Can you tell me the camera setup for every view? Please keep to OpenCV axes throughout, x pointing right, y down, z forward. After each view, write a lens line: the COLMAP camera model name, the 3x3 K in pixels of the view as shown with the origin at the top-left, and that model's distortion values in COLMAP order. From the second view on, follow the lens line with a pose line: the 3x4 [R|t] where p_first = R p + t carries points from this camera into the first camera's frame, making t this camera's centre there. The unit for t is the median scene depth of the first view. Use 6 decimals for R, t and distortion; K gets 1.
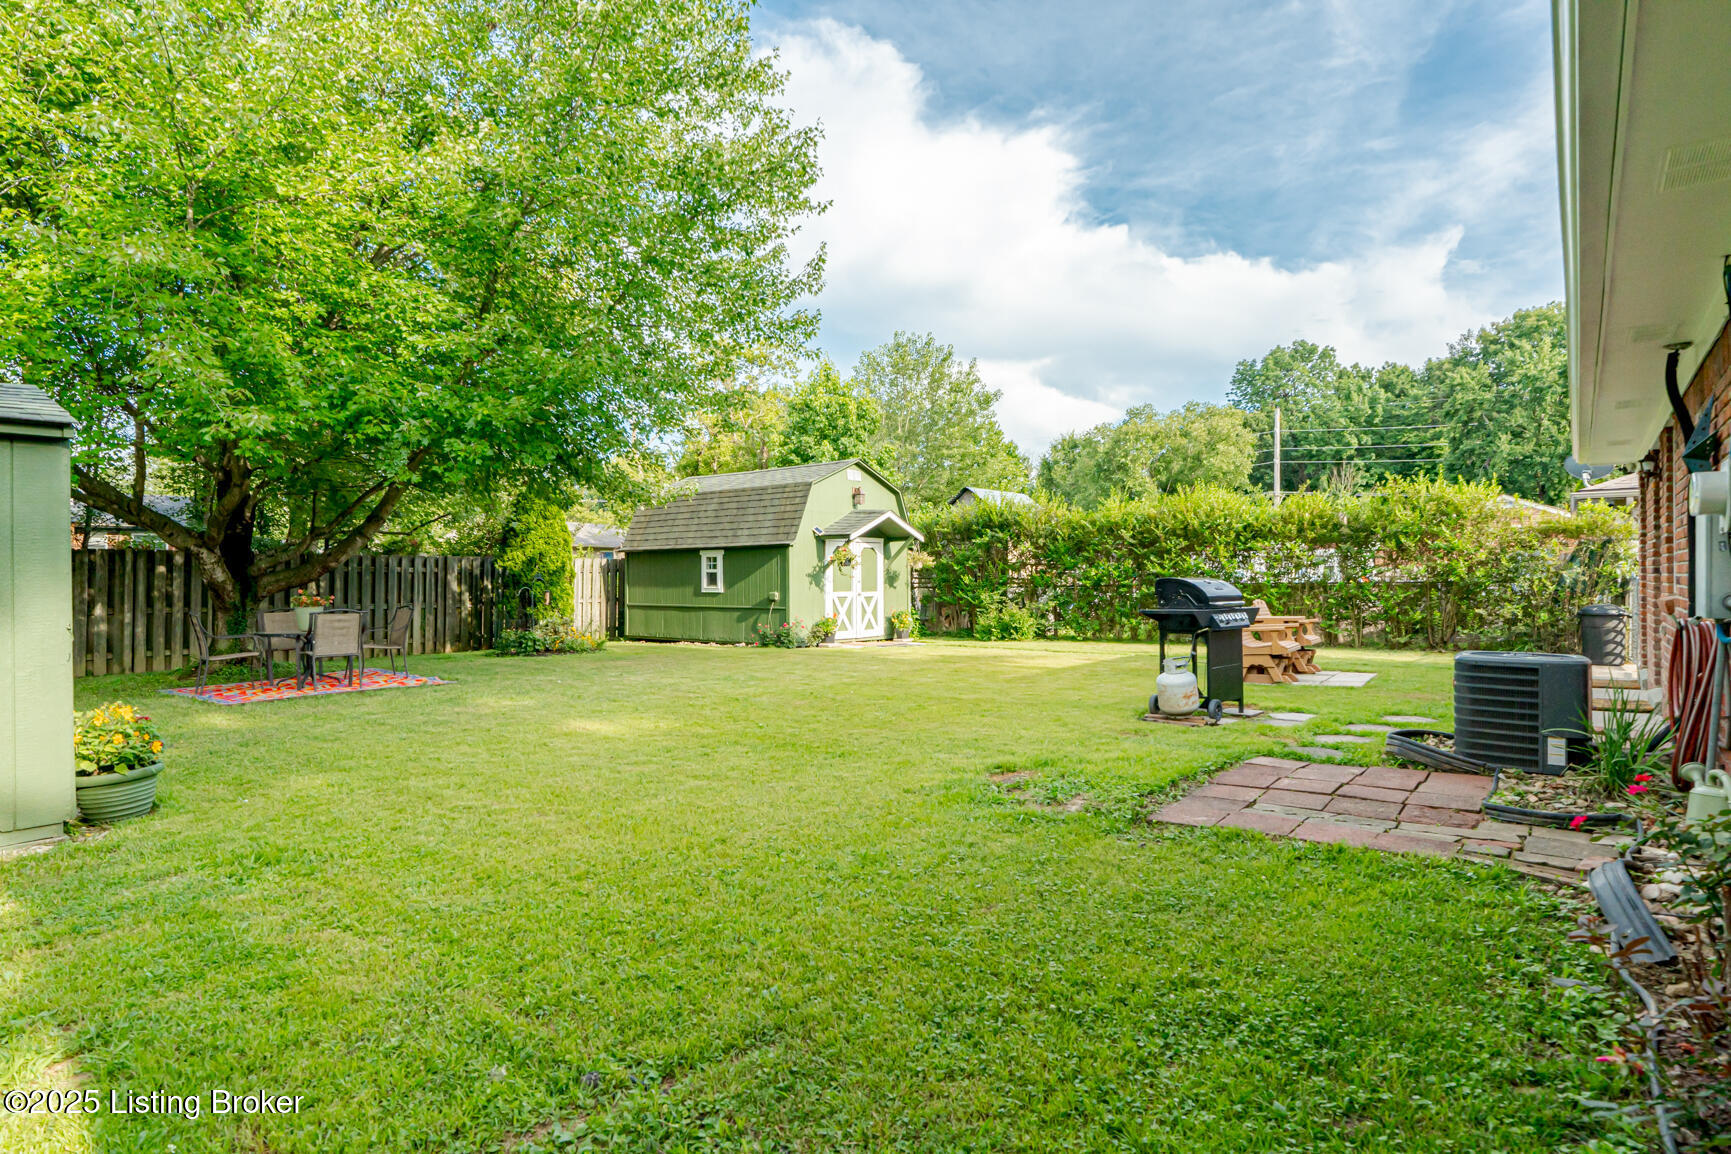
lens RADIAL K [[909.3, 0, 865.5], [0, 909.3, 577.0], [0, 0, 1]] dist [-0.002264, 0.000217]
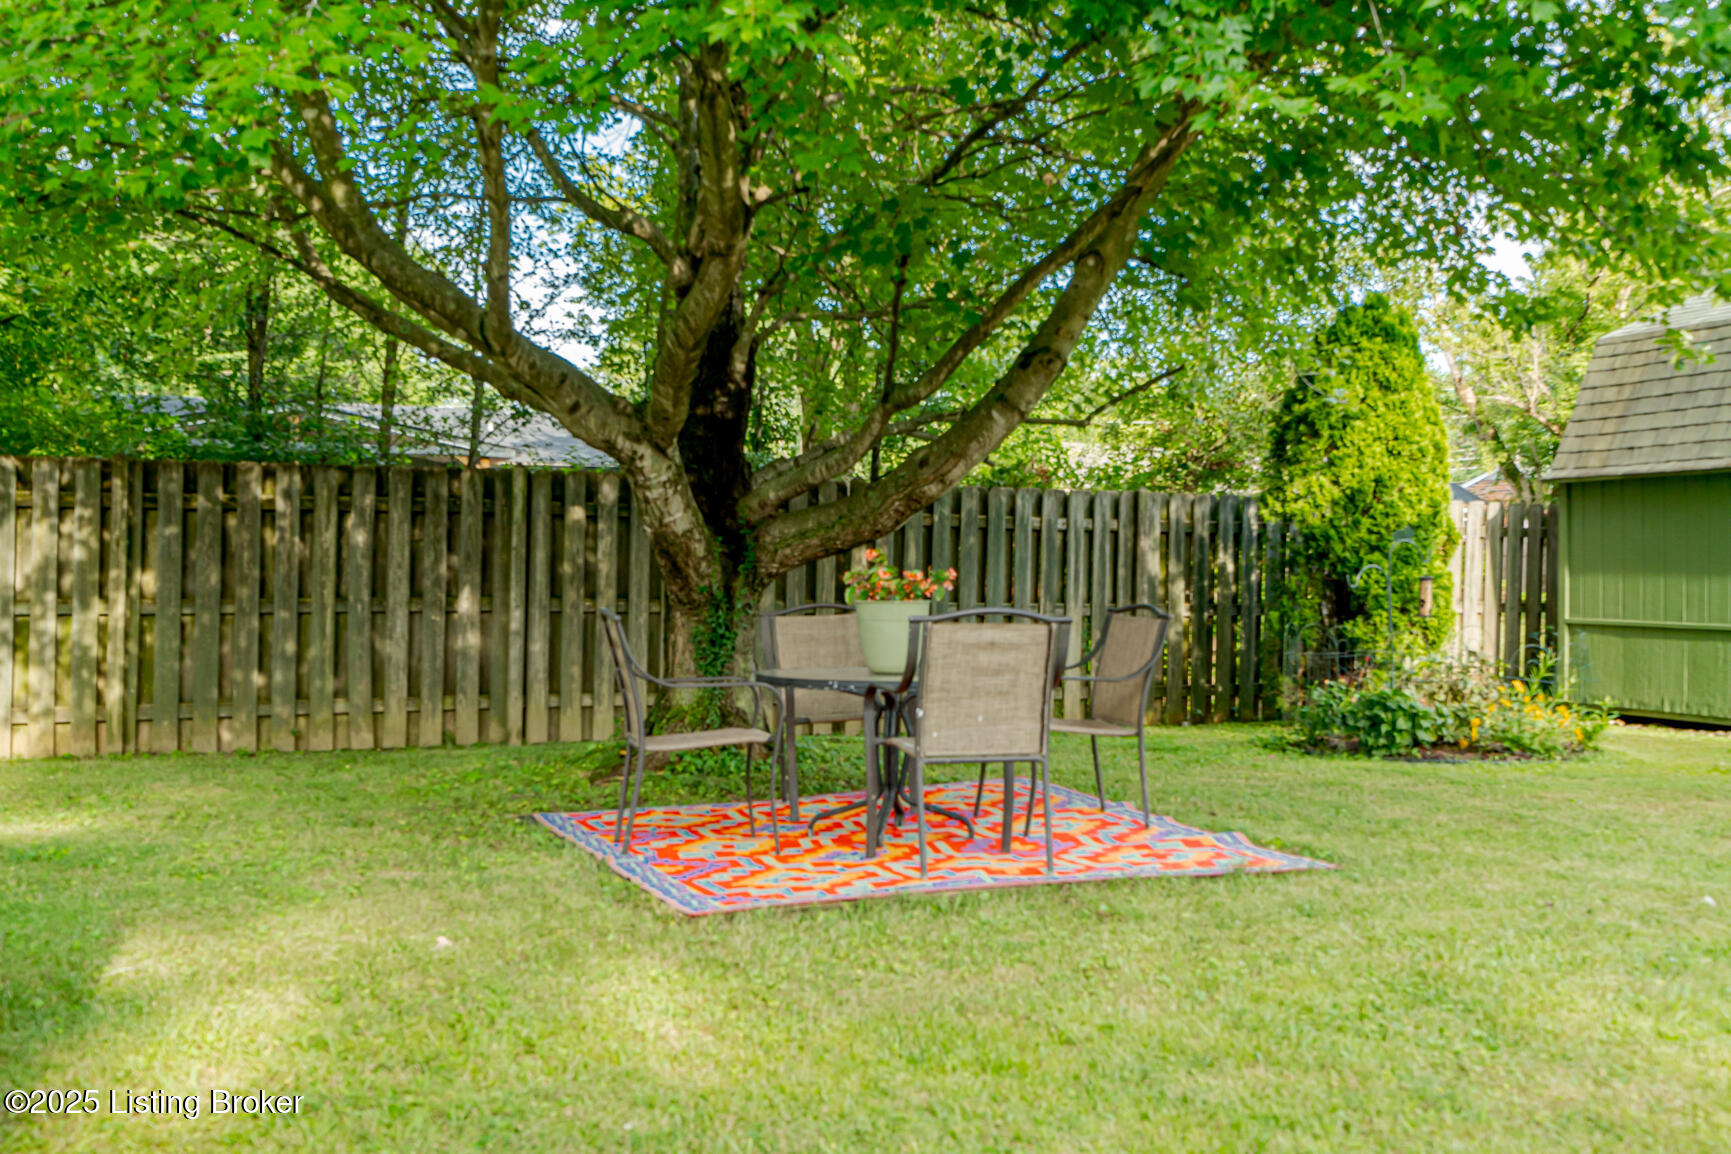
lens RADIAL K [[1784.7, 0, 865.5], [0, 1784.7, 577.0], [0, 0, 1]] dist [0.002103, 0.002926]
pose [[0.867060, 0.014361, -0.497997, -0.209616], [-0.011700, 0.999896, 0.008463, 0.013346], [0.498066, -0.001511, 0.867138, 0.302931]]
